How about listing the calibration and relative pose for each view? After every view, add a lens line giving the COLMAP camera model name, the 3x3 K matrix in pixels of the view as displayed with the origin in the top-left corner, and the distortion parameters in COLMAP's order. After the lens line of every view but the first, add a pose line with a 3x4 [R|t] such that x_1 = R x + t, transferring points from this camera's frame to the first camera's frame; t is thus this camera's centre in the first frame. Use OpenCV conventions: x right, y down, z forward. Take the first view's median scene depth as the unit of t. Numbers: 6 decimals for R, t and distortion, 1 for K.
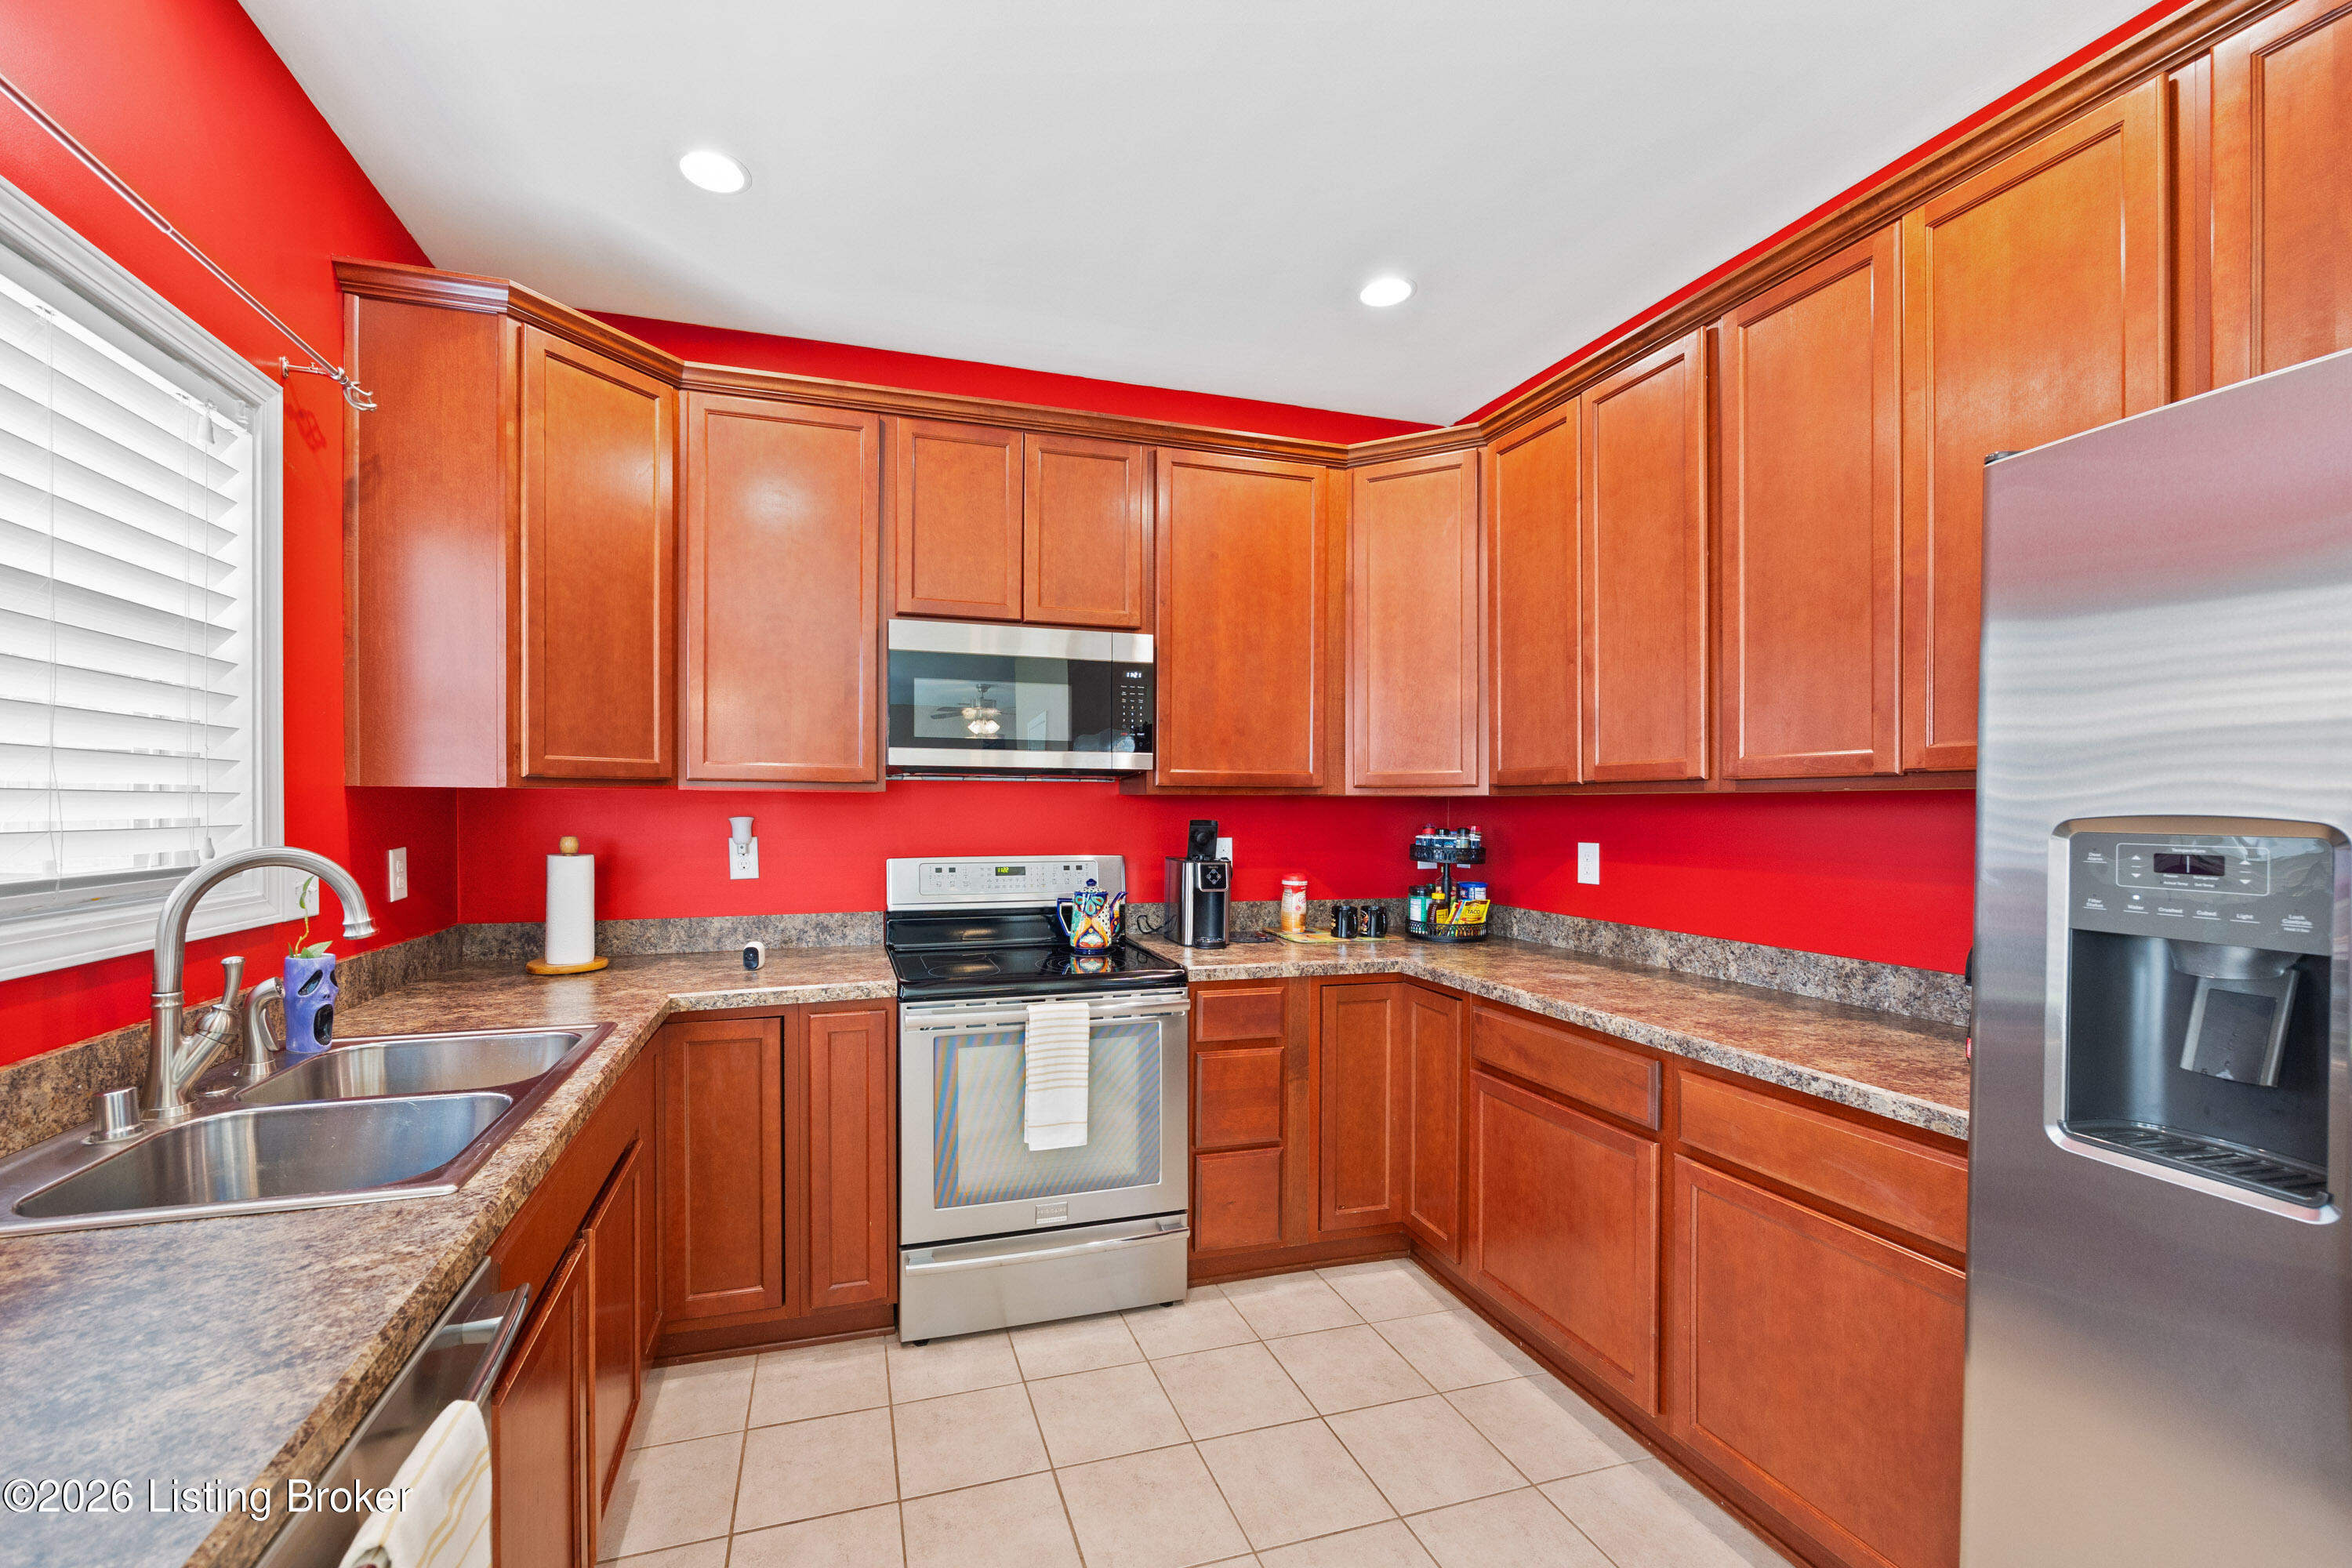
lens RADIAL K [[950.3, 0, 1118.0], [0, 950.3, 813.5], [0, 0, 1]] dist [-0.000967, -0.000260]
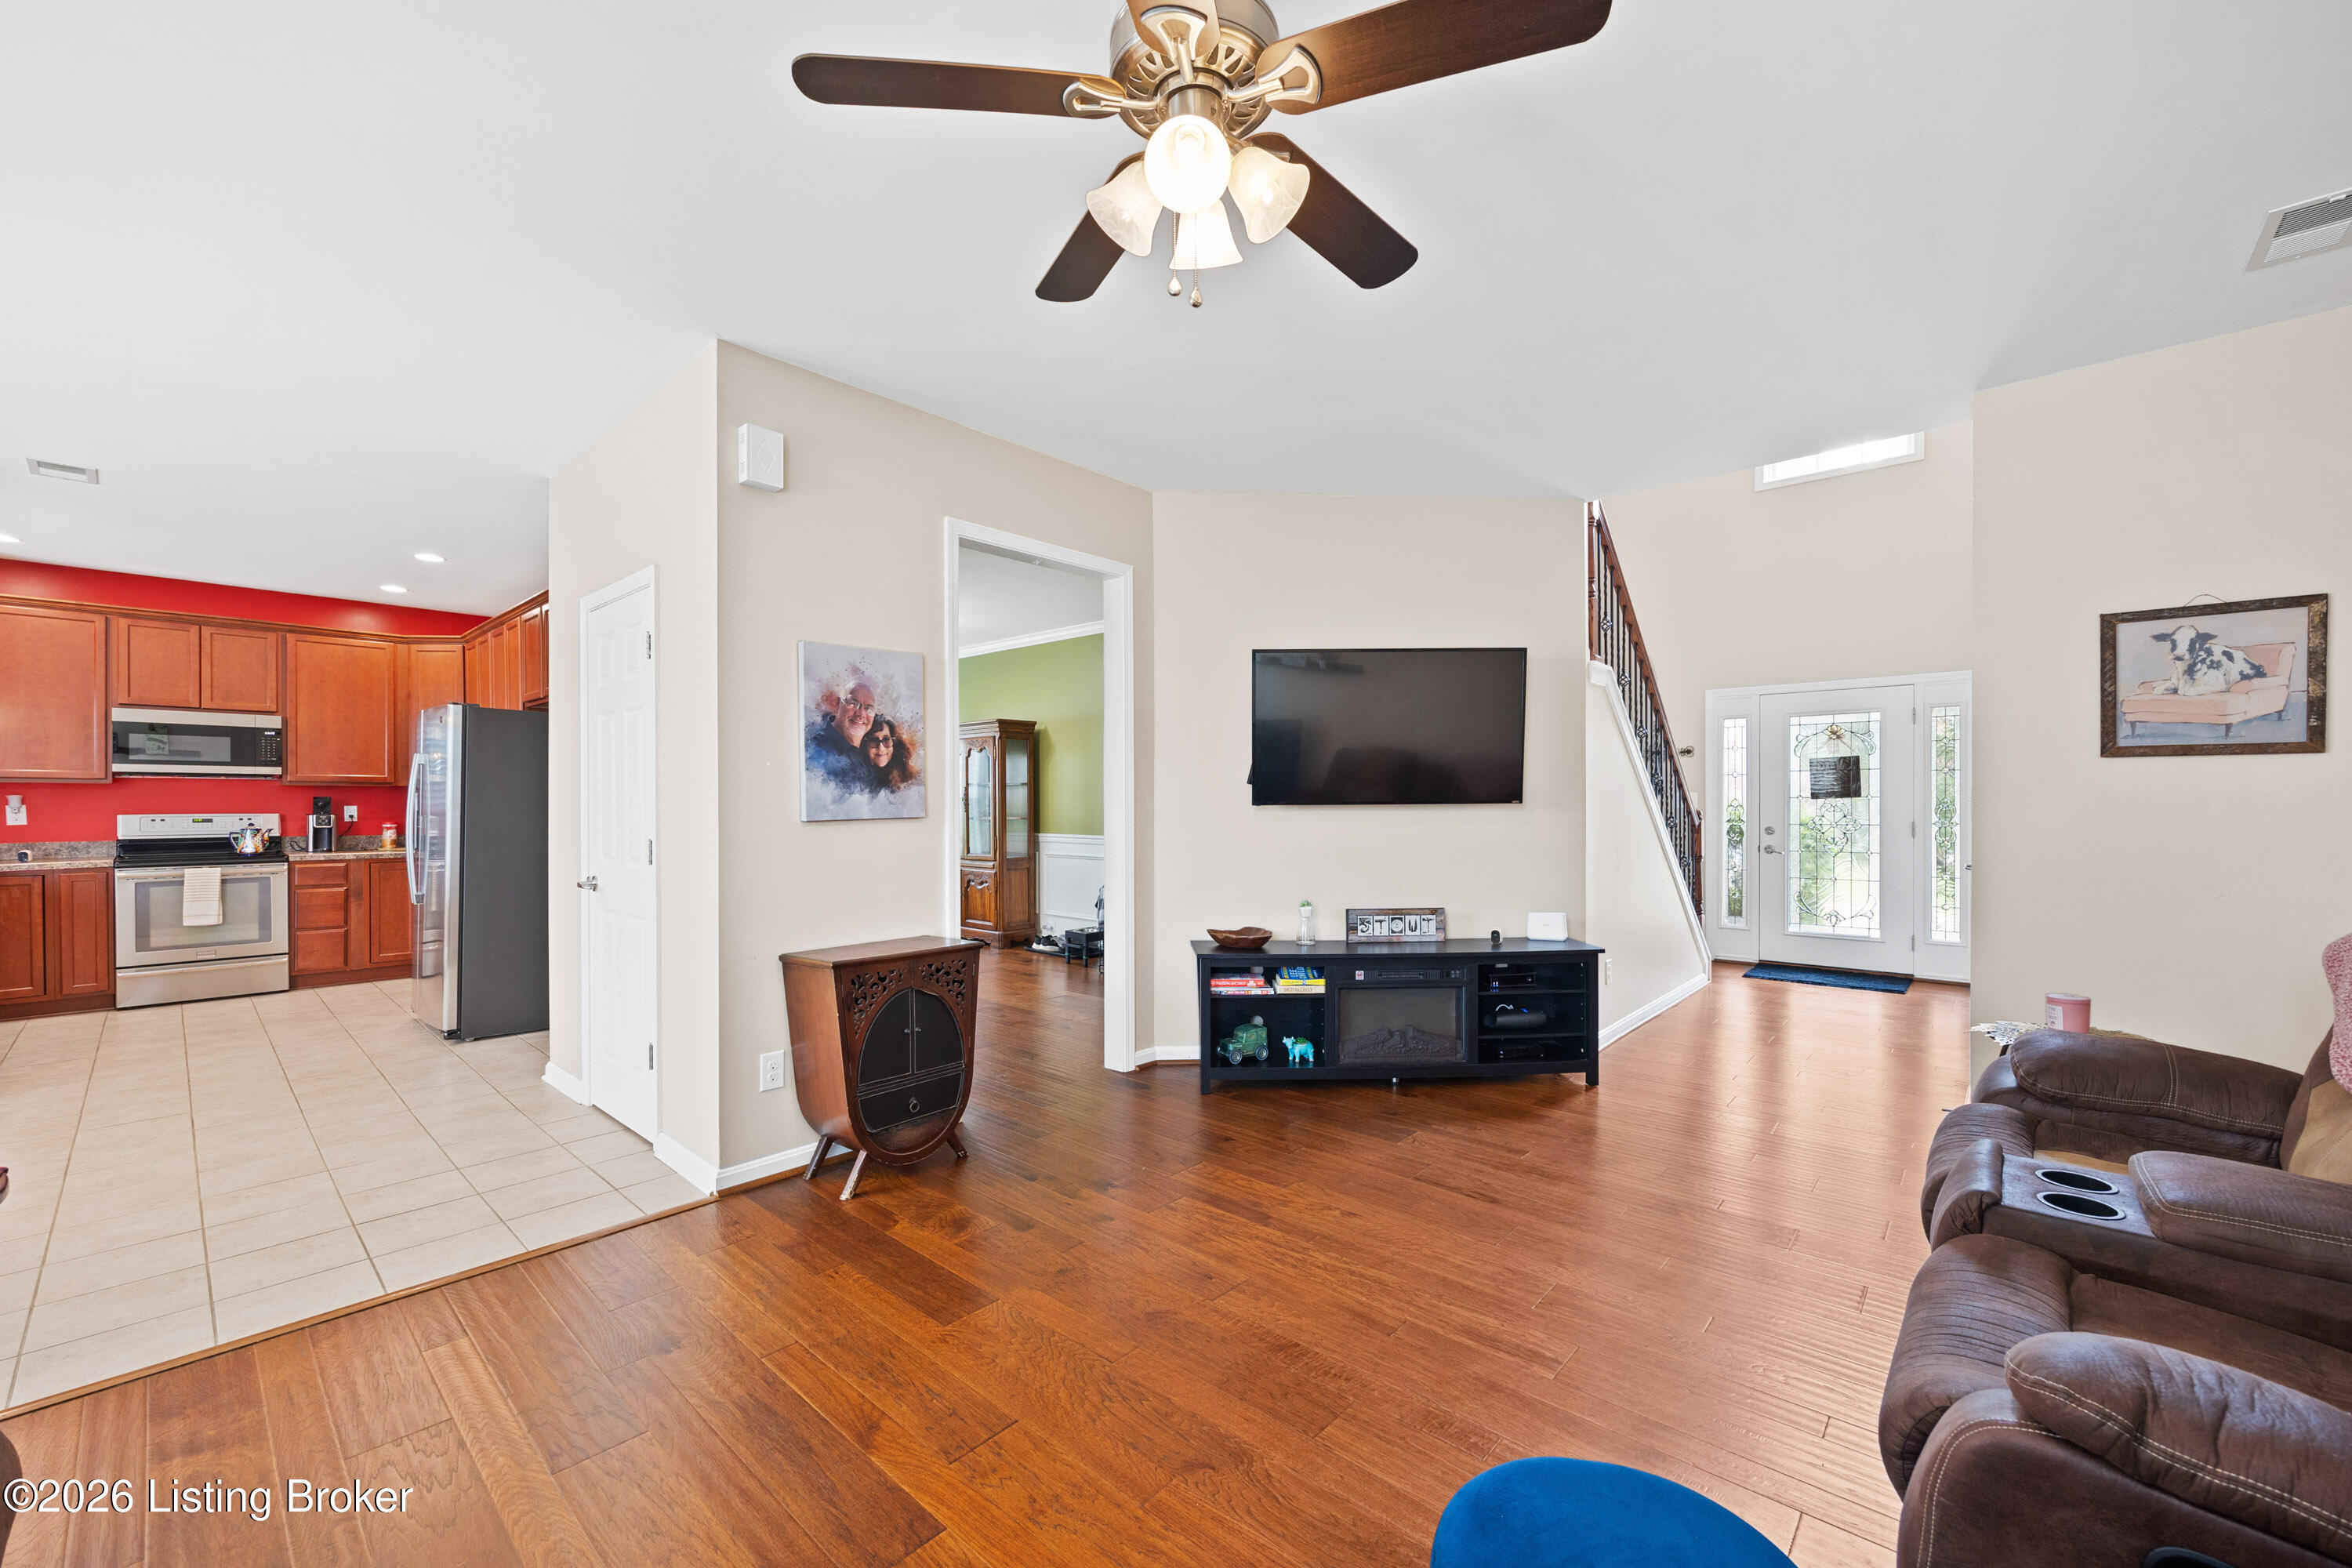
lens RADIAL K [[906.2, 0, 1181.8], [0, 906.2, 806.8], [0, 0, 1]] dist [-0.001297, -0.002465]
pose [[0.851009, -0.008259, 0.525086, 0.812466], [0.009689, 0.999953, 0.000025, 0.059051], [-0.525061, 0.005066, 0.851049, -2.195585]]
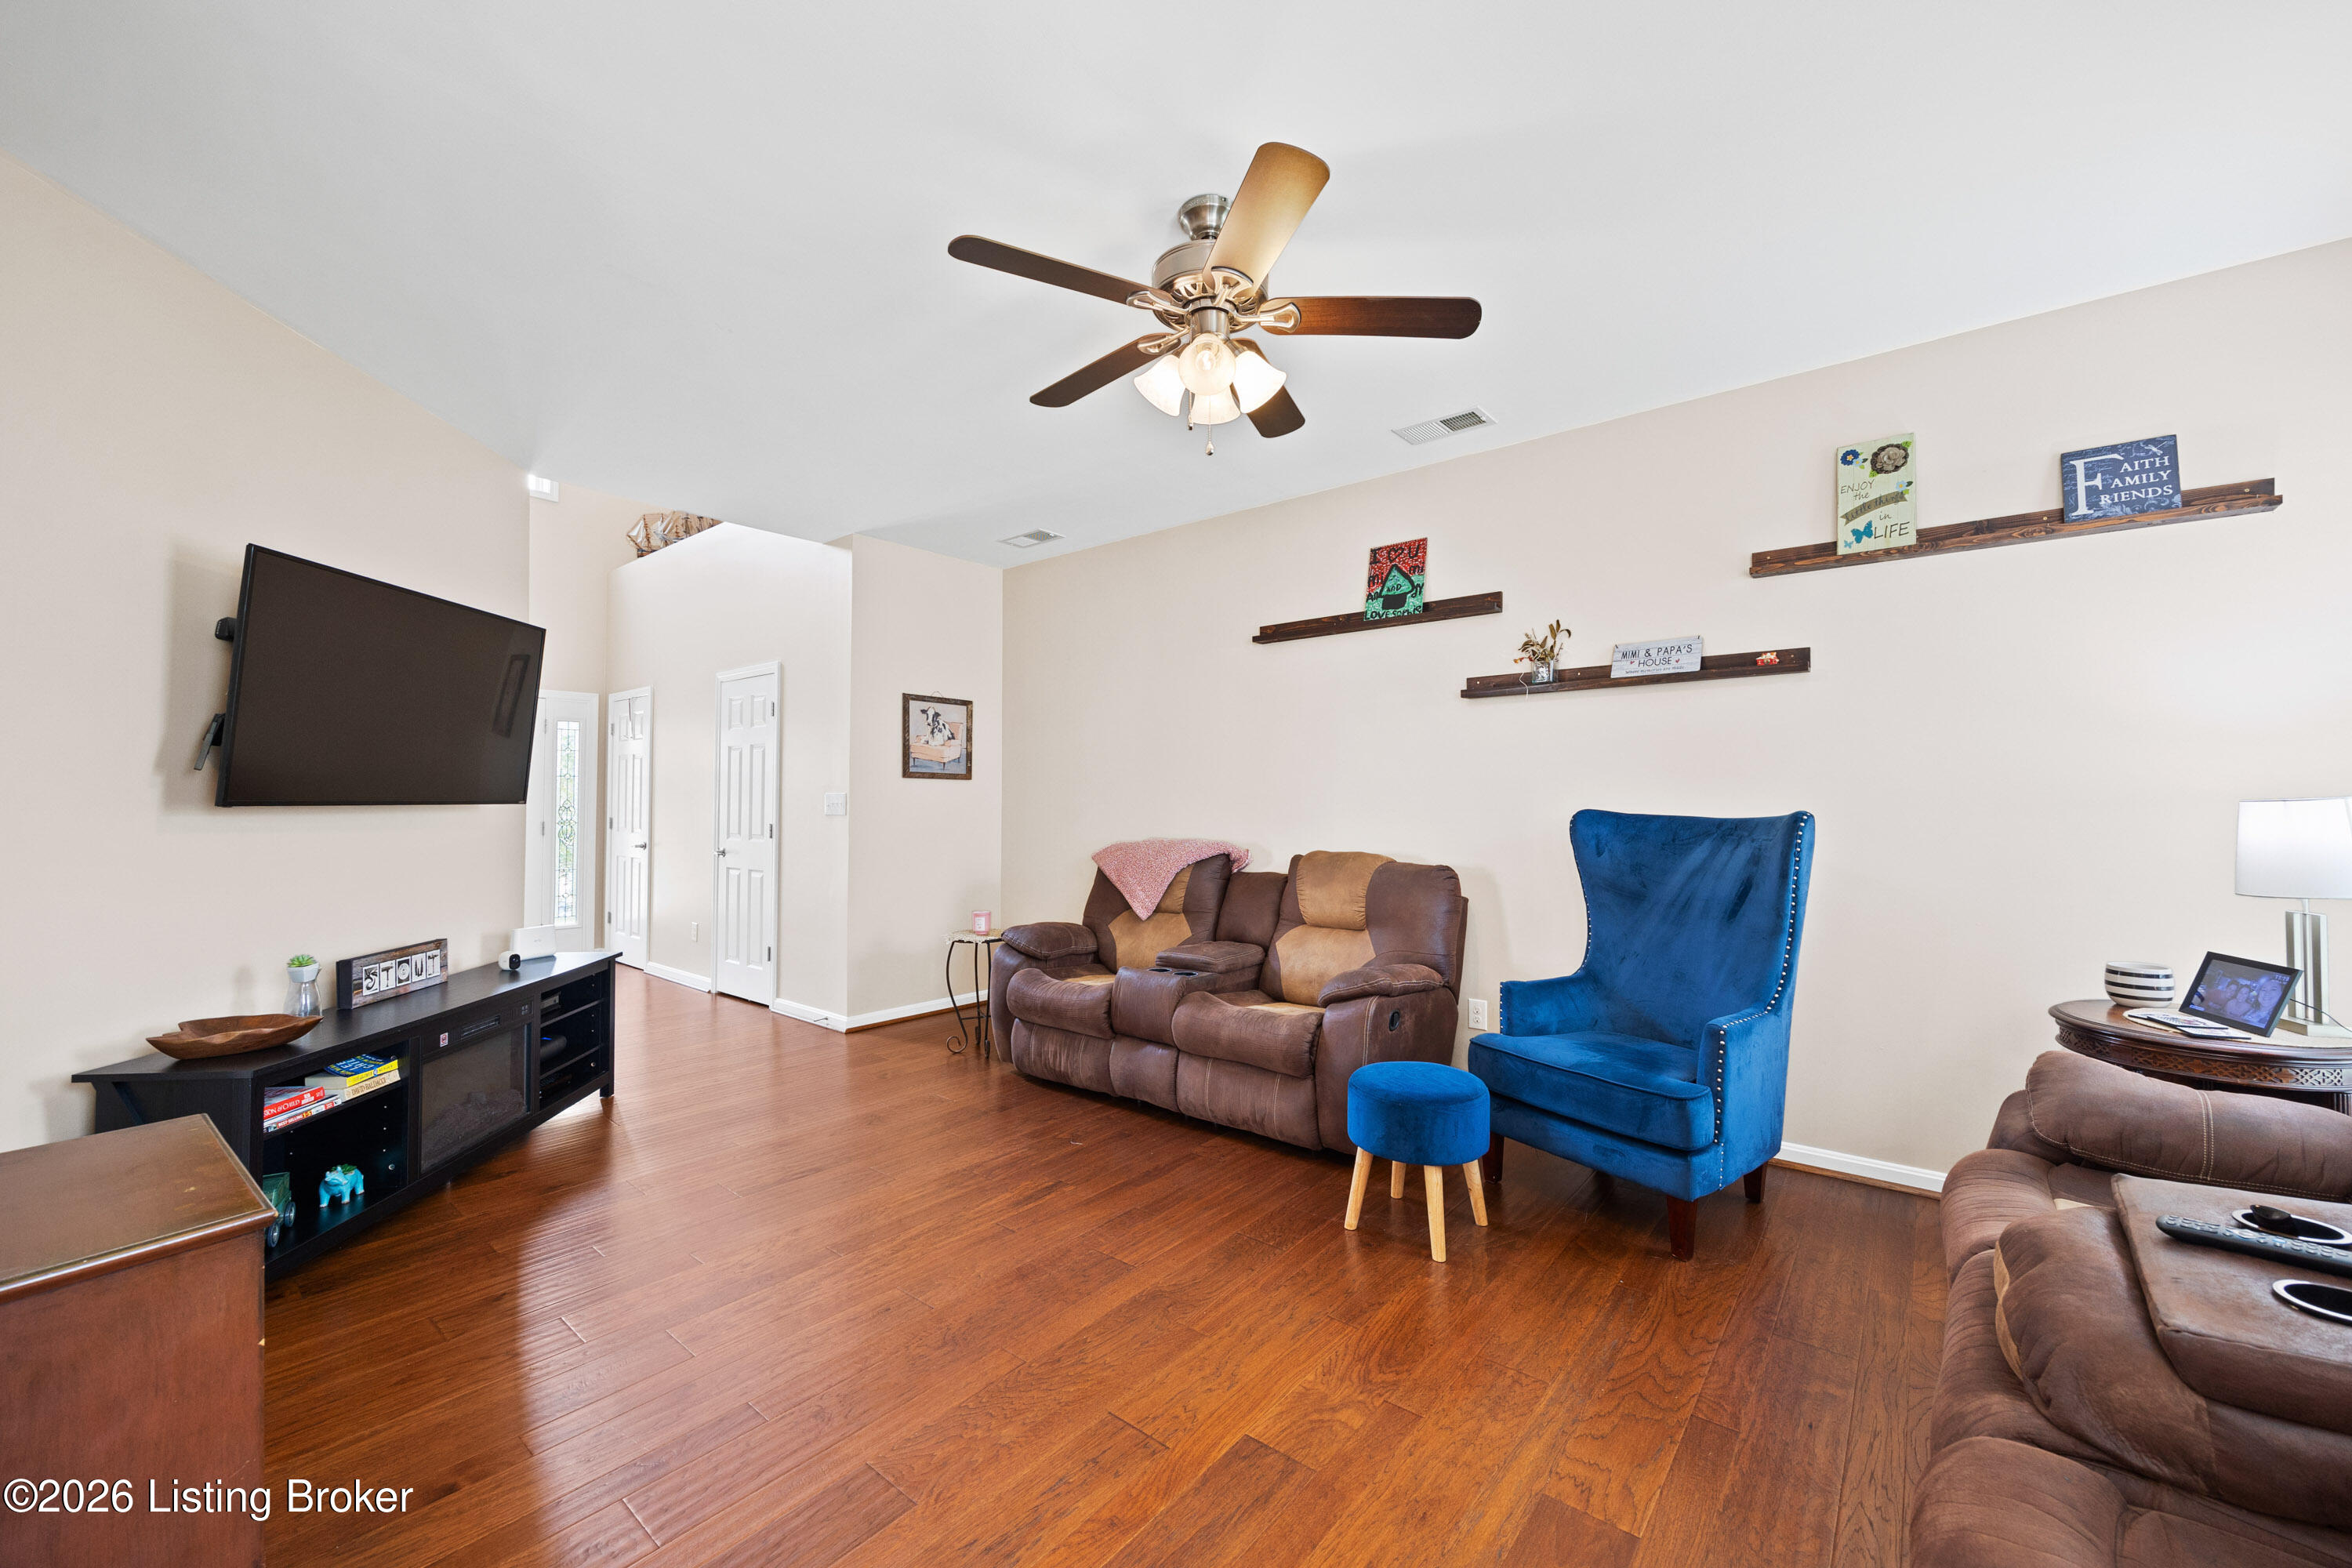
lens RADIAL K [[911.8, 0, 1176.0], [0, 911.8, 784.0], [0, 0, 1]] dist [-0.000275, 0.000011]
pose [[-0.554818, 0.013547, 0.831861, 0.462977], [0.001290, 0.999880, -0.015422, 0.052245], [-0.831971, -0.007483, -0.554769, -1.242152]]
